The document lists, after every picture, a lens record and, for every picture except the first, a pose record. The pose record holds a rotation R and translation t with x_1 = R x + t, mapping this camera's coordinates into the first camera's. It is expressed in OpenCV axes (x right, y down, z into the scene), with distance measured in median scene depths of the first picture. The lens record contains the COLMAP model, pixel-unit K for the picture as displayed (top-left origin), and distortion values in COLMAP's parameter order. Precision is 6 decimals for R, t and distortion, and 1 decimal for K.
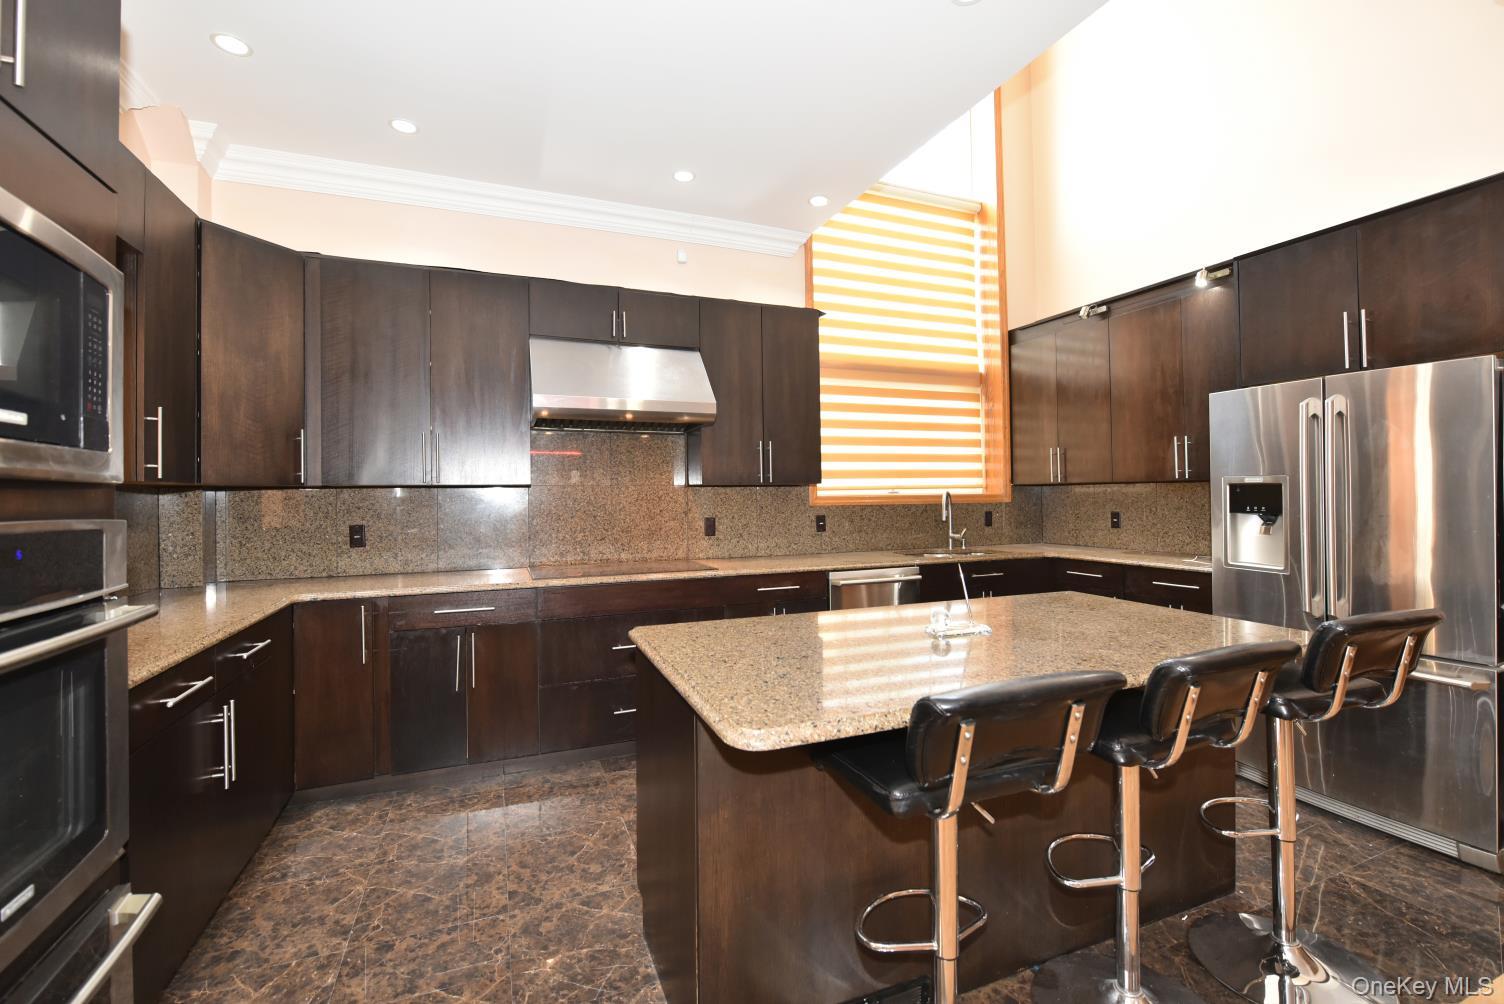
lens RADIAL K [[646.4, 0, 733.5], [0, 646.4, 489.3], [0, 0, 1]] dist [0.000047, 0.000030]
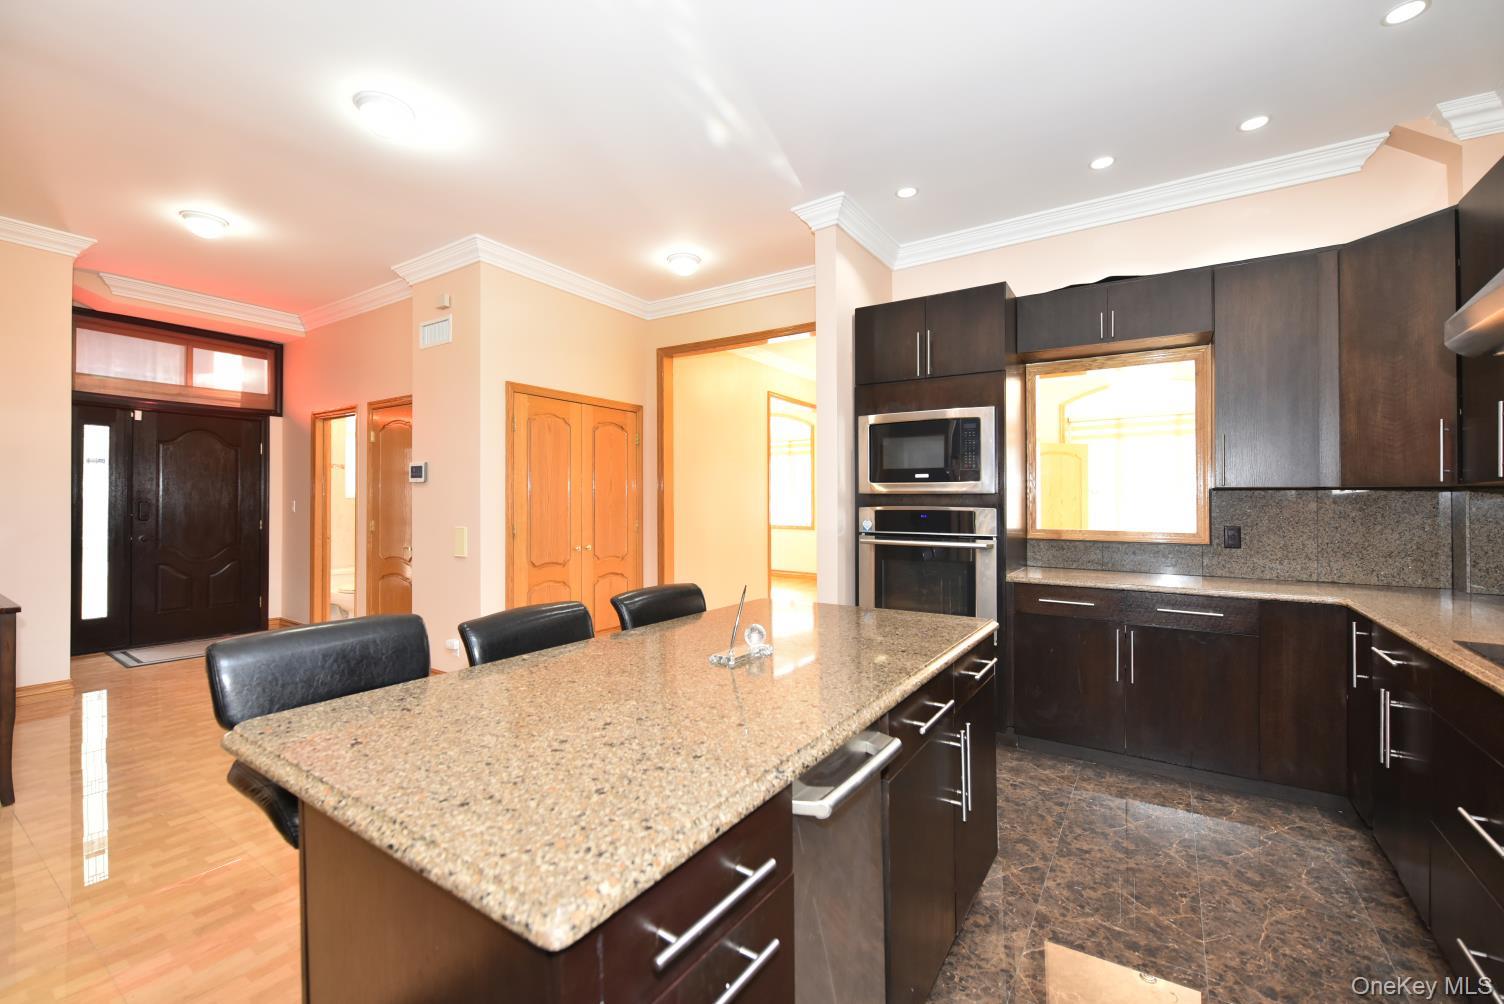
lens RADIAL K [[670.5, 0, 752.0], [0, 670.5, 502.0], [0, 0, 1]] dist [0.000062, 0.000026]
pose [[-0.820958, 0.004312, -0.570972, 0.747564], [0.009054, 0.999944, -0.005466, 0.017639], [0.570916, -0.009657, -0.820952, 1.529264]]
